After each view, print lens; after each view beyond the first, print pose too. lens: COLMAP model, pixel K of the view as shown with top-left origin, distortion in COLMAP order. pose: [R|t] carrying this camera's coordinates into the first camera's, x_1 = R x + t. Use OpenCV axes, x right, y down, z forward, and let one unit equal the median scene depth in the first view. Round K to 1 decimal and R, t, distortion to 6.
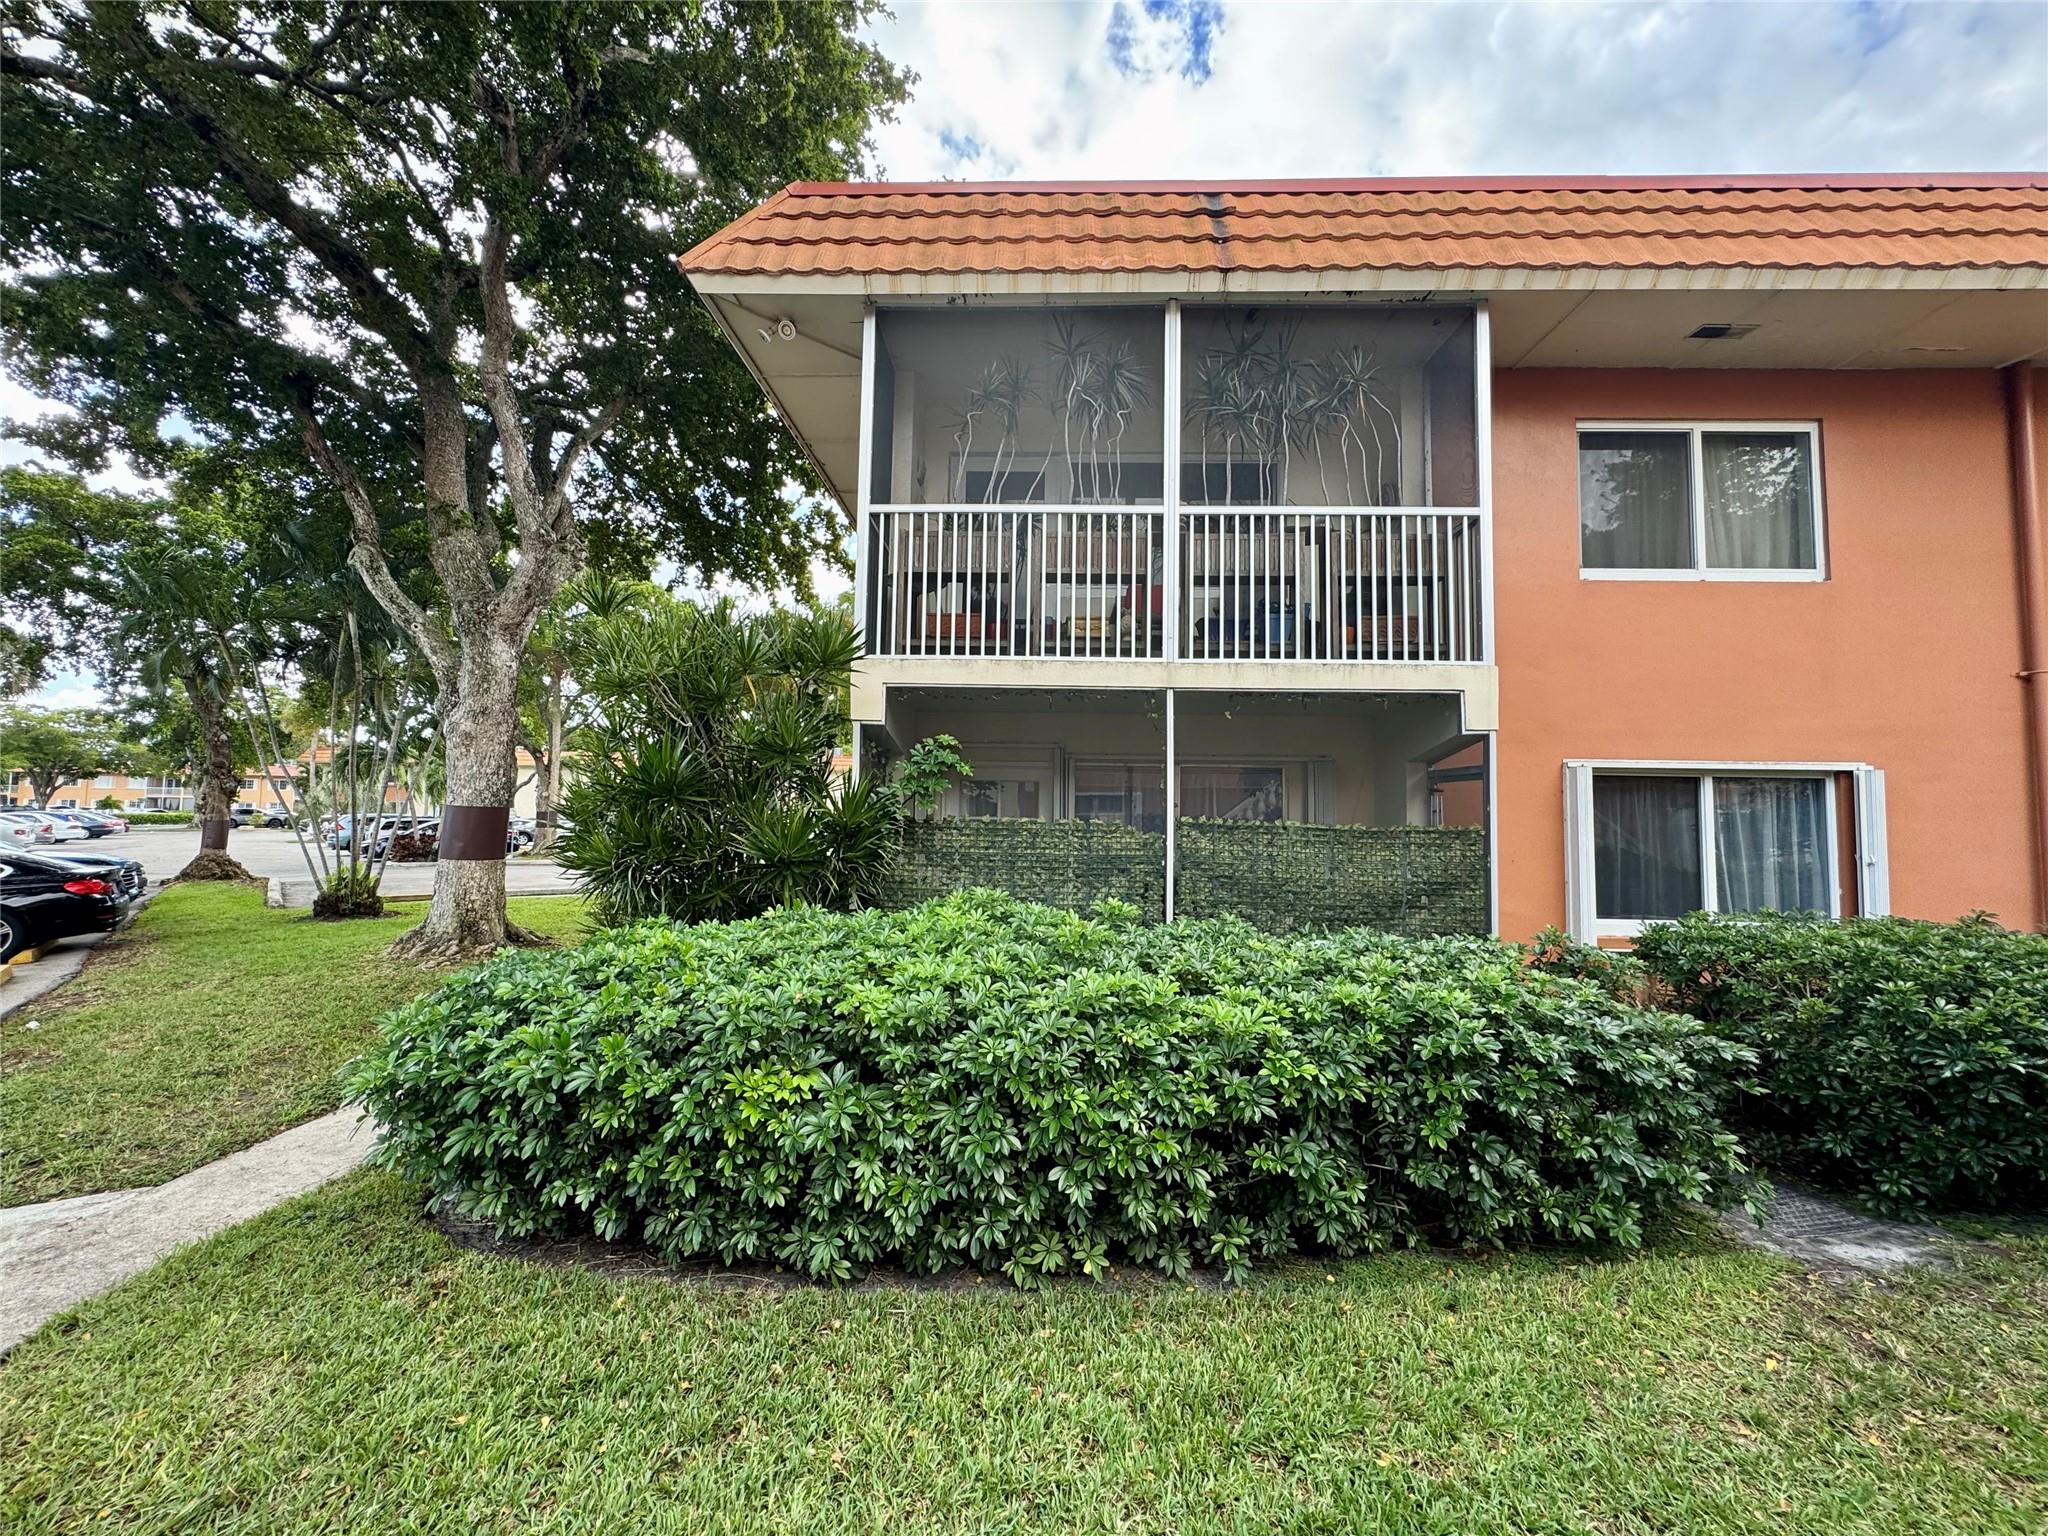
lens RADIAL K [[820.7, 0, 1026.8], [0, 820.7, 765.7], [0, 0, 1]] dist [-0.002064, 0.000343]
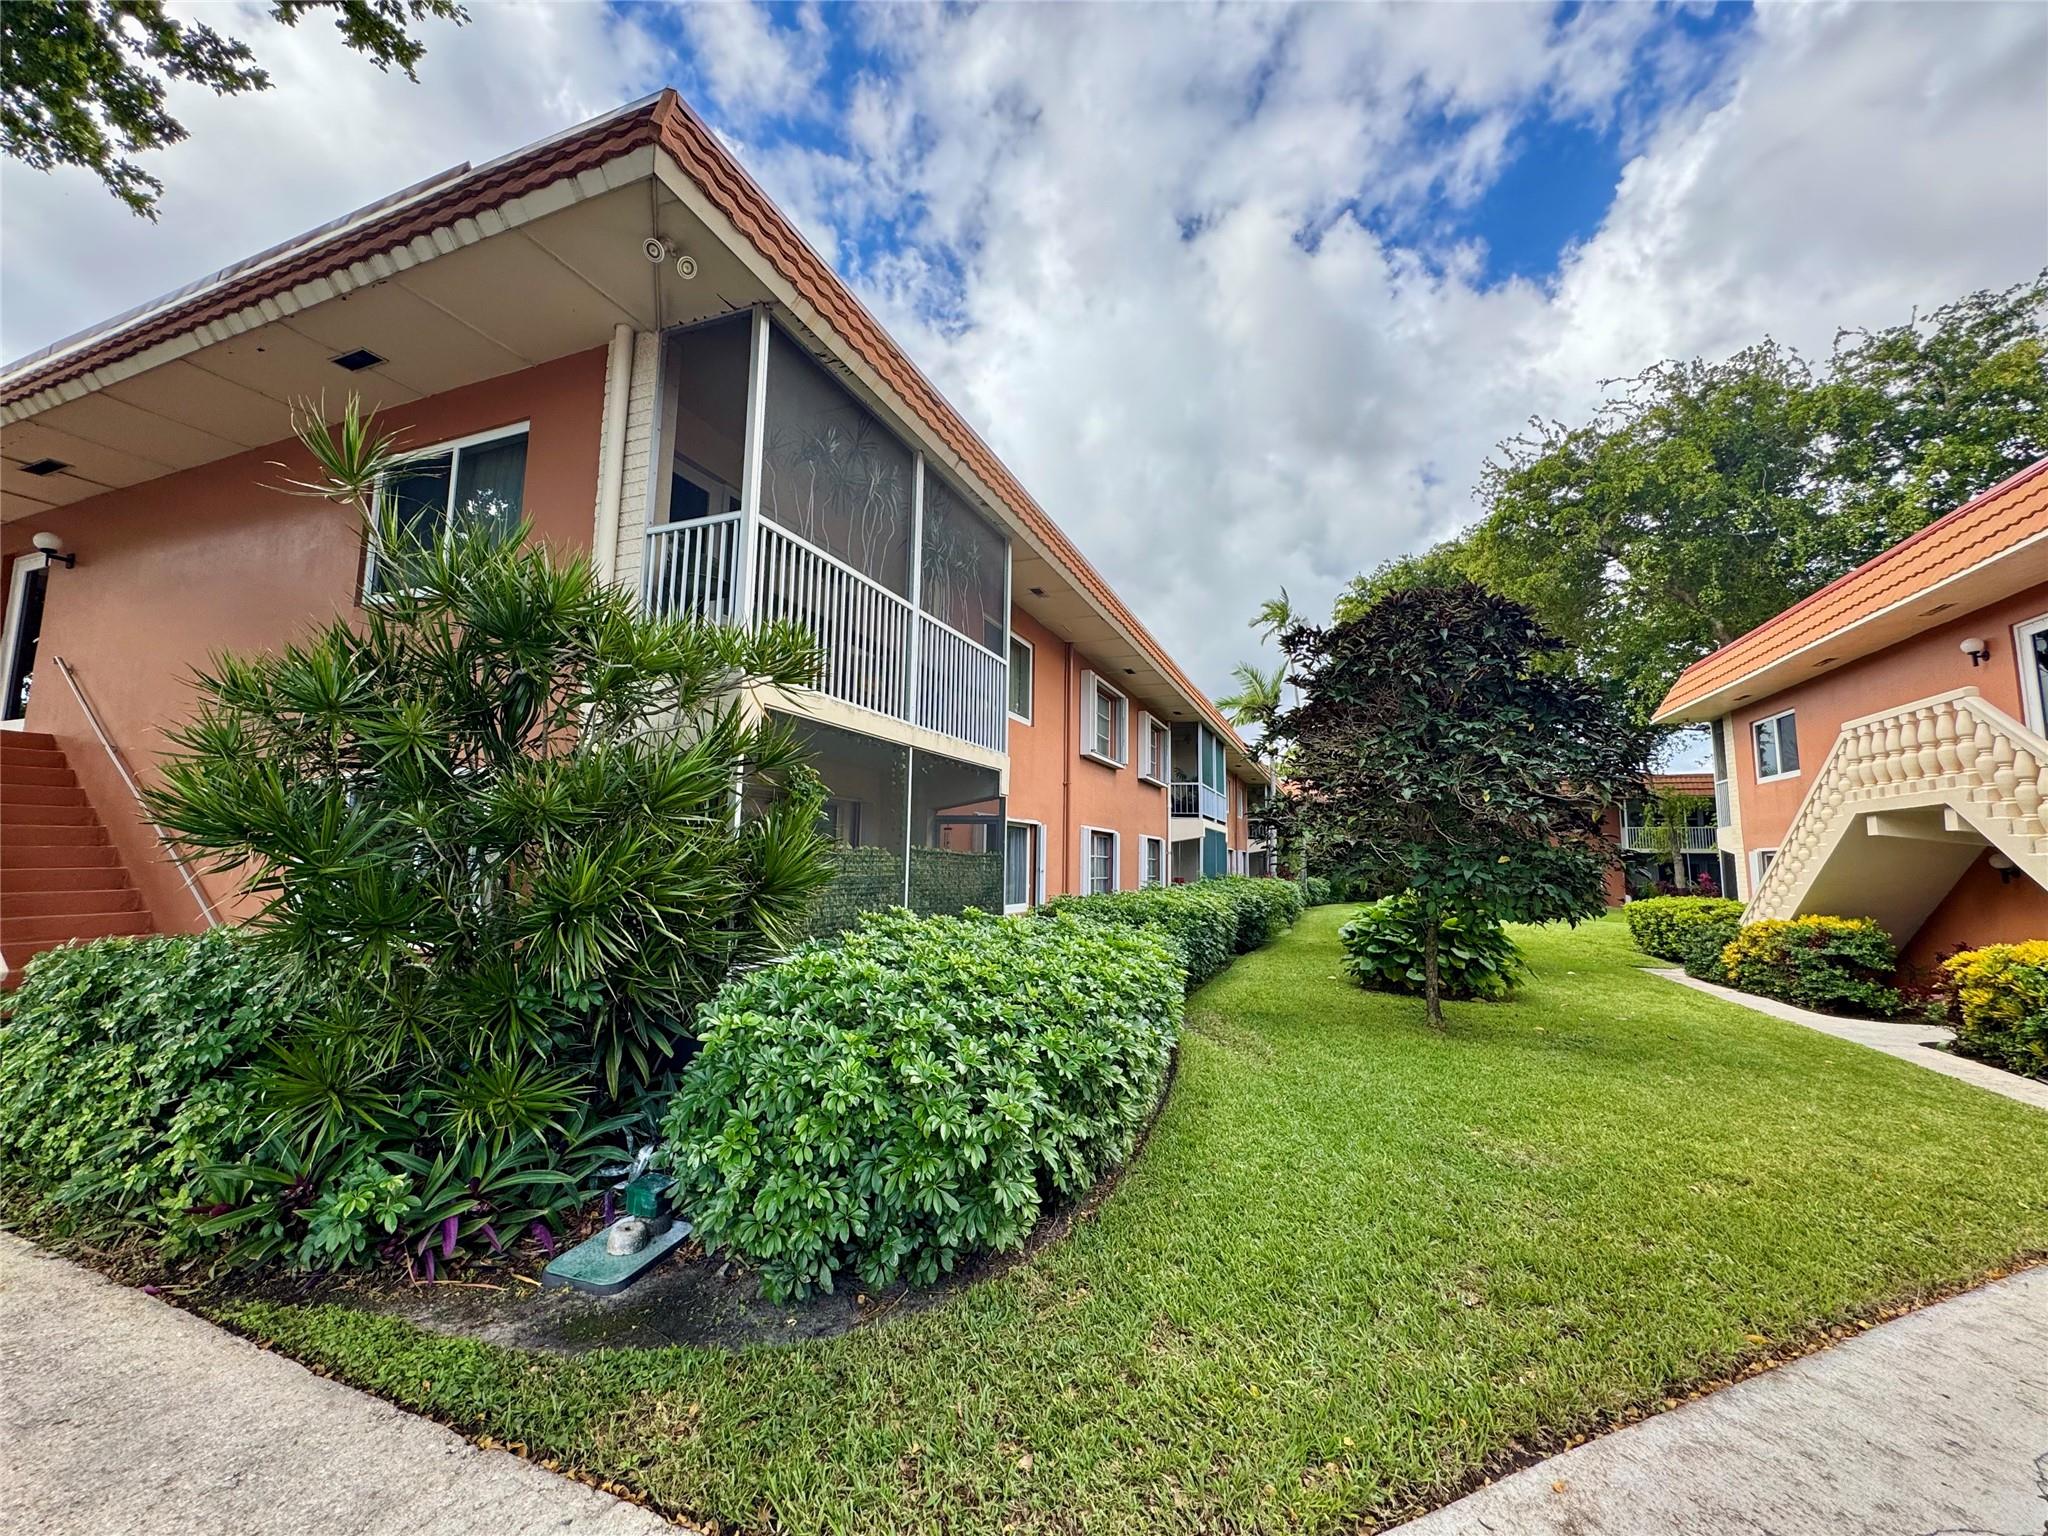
lens RADIAL K [[820.7, 0, 1026.8], [0, 820.7, 765.7], [0, 0, 1]] dist [-0.002064, 0.000343]
pose [[0.334352, 0.098759, 0.937260, -1.650365], [-0.060469, 0.994693, -0.083240, 0.061408], [-0.940506, -0.028844, 0.338549, 0.659244]]
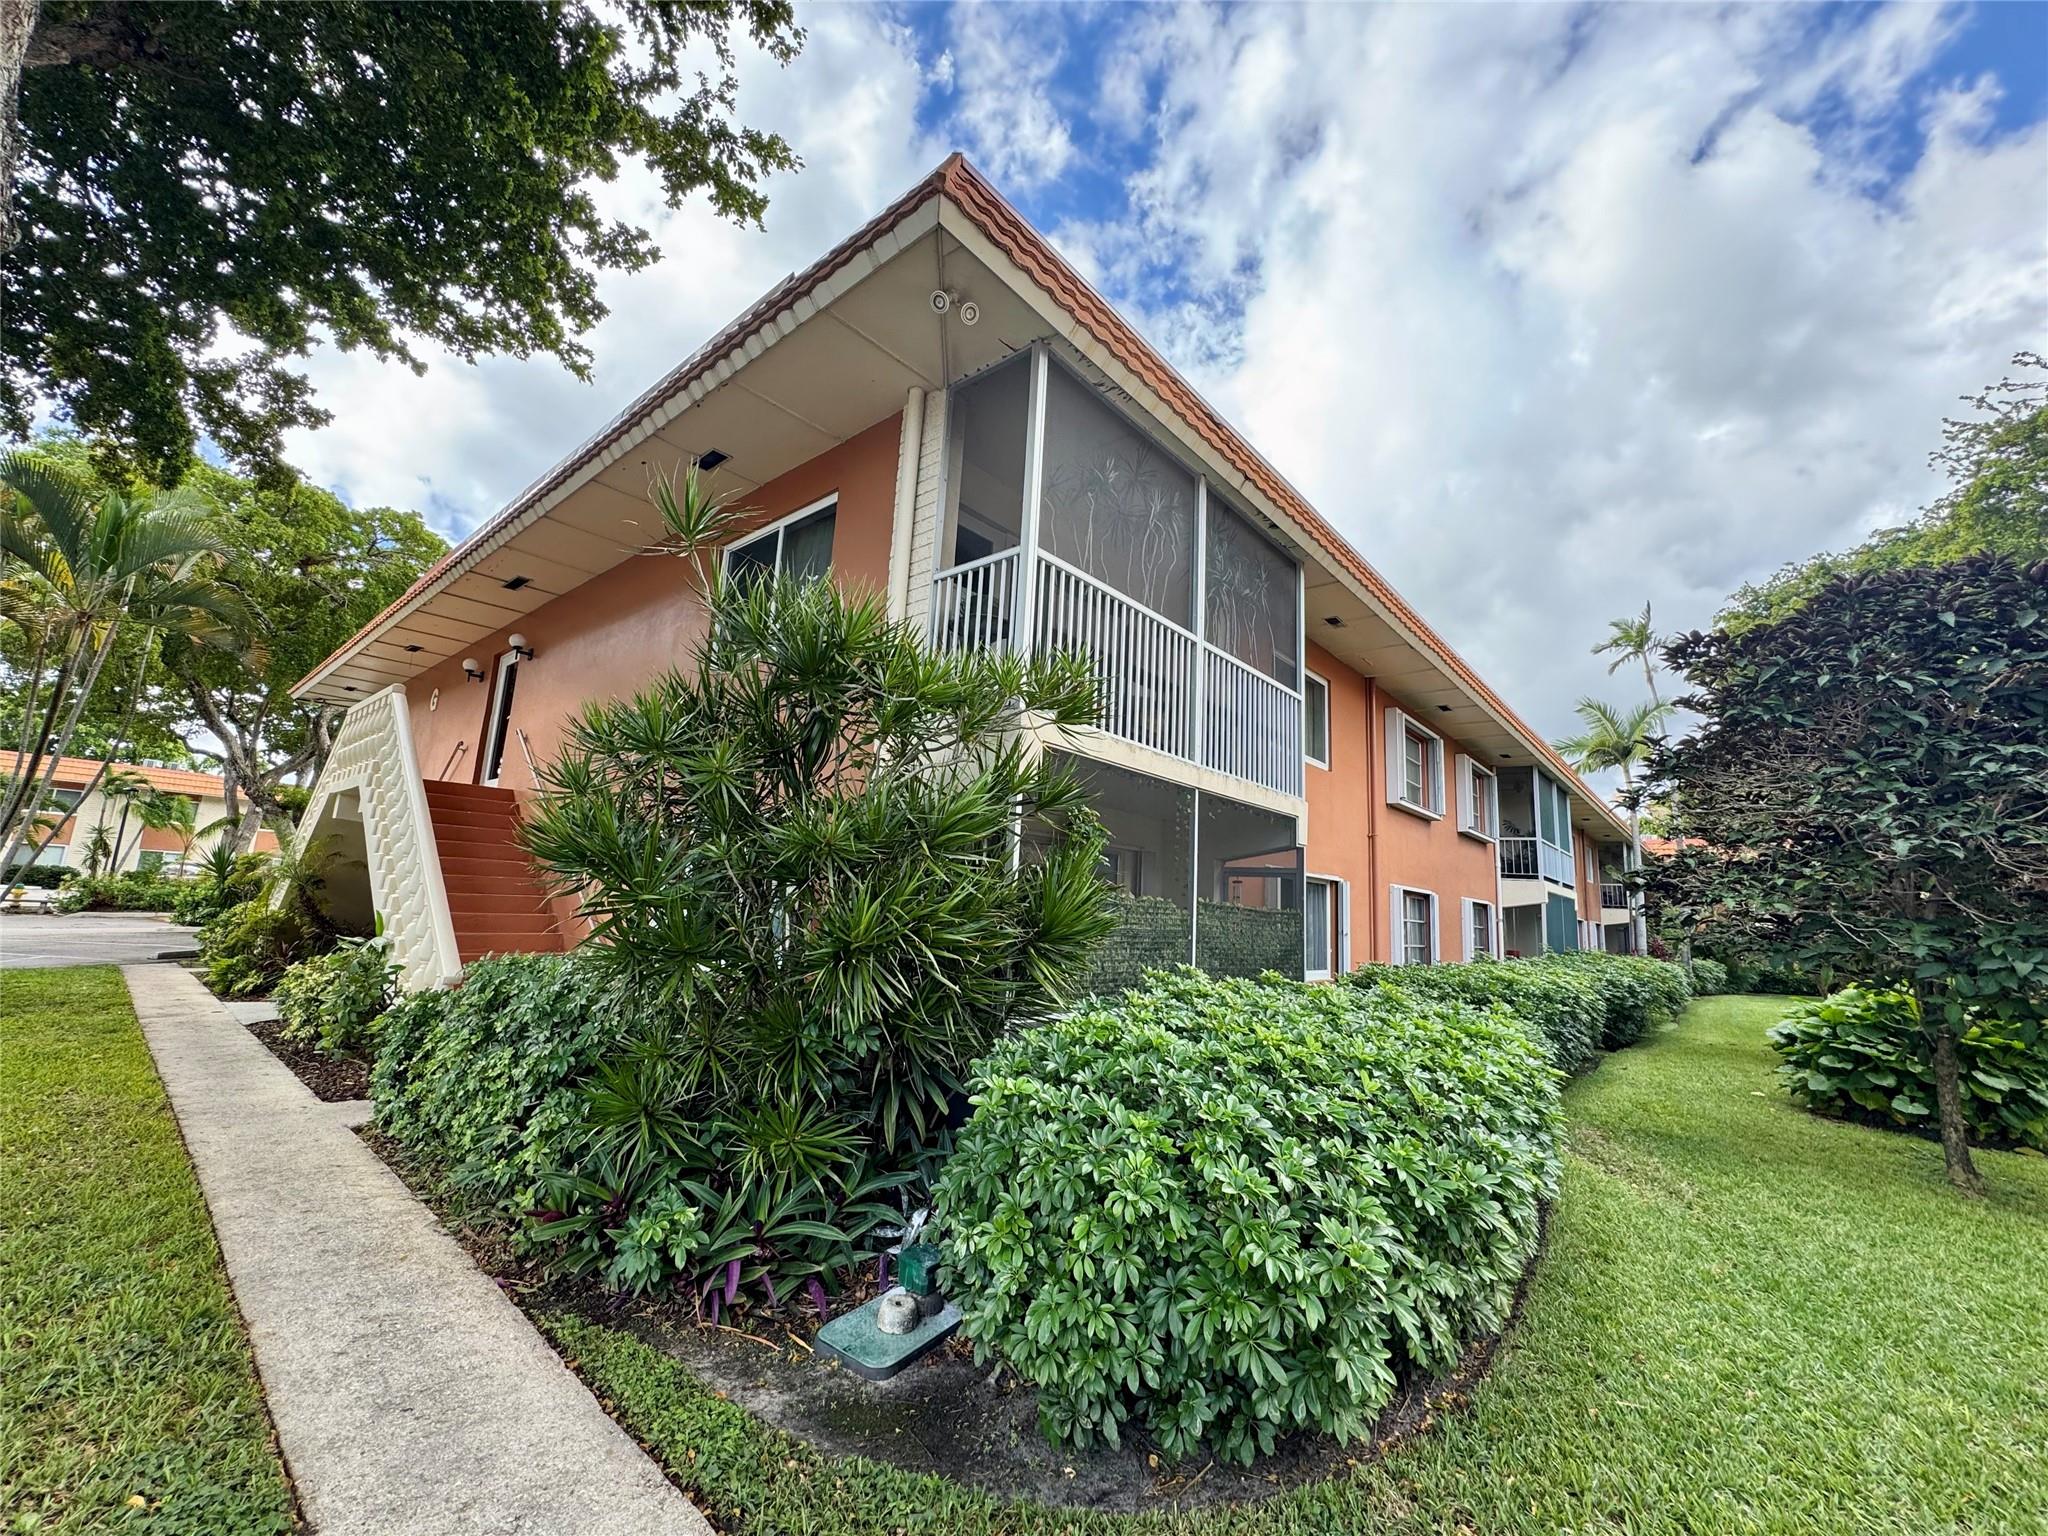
lens RADIAL K [[820.7, 0, 1026.8], [0, 820.7, 765.7], [0, 0, 1]] dist [-0.002064, 0.000343]
pose [[0.624269, 0.152492, 0.766182, -1.510529], [-0.086010, 0.988217, -0.126605, 0.080802], [-0.776460, 0.013136, 0.630029, 0.751536]]
